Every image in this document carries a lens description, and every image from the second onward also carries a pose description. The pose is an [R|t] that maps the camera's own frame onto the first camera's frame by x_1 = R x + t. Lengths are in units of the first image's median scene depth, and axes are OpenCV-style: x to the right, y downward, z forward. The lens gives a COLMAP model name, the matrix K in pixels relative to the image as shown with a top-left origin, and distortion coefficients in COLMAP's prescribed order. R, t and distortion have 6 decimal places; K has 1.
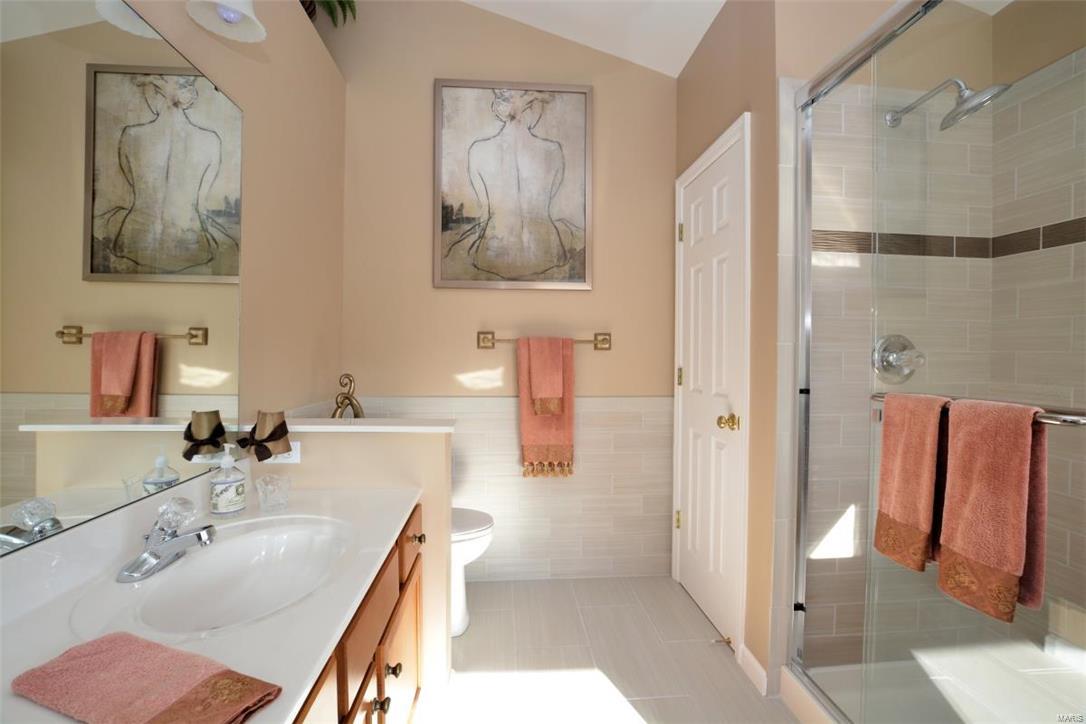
lens RADIAL K [[478.3, 0, 539.1], [0, 478.3, 357.2], [0, 0, 1]] dist [-0.024507, 0.000378]
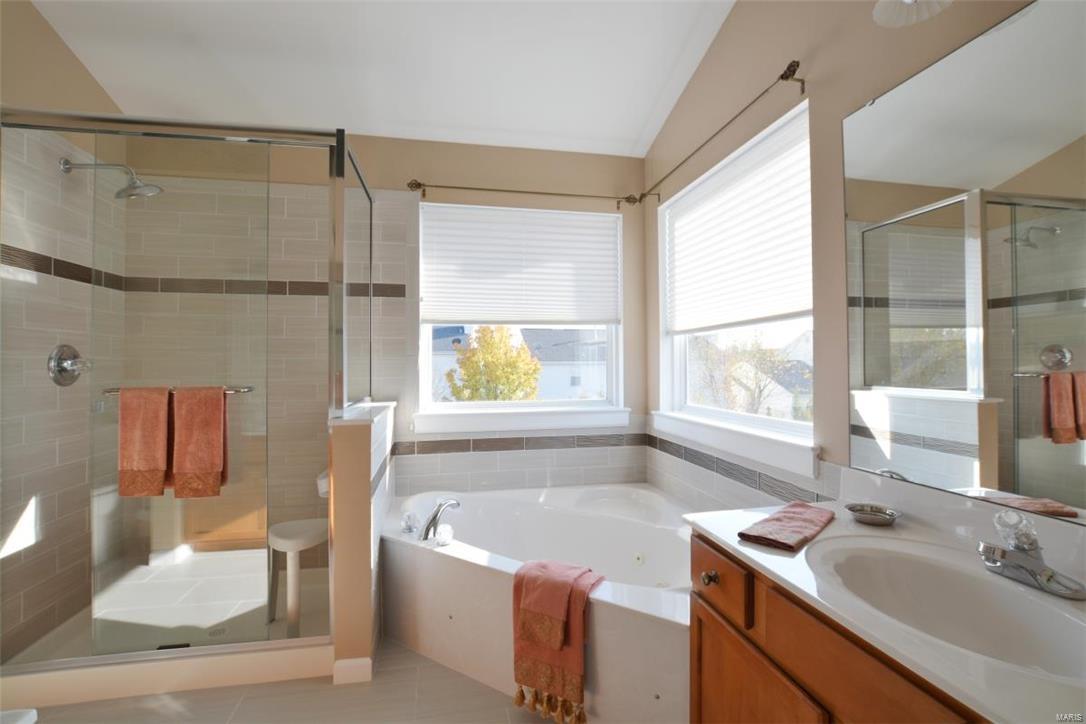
lens RADIAL K [[478.3, 0, 539.1], [0, 478.3, 357.2], [0, 0, 1]] dist [-0.024507, 0.000378]
pose [[-0.108984, 0.003884, 0.994036, -0.565502], [0.012302, 0.999921, -0.002558, 0.001710], [-0.993967, 0.011949, -0.109023, -0.072646]]
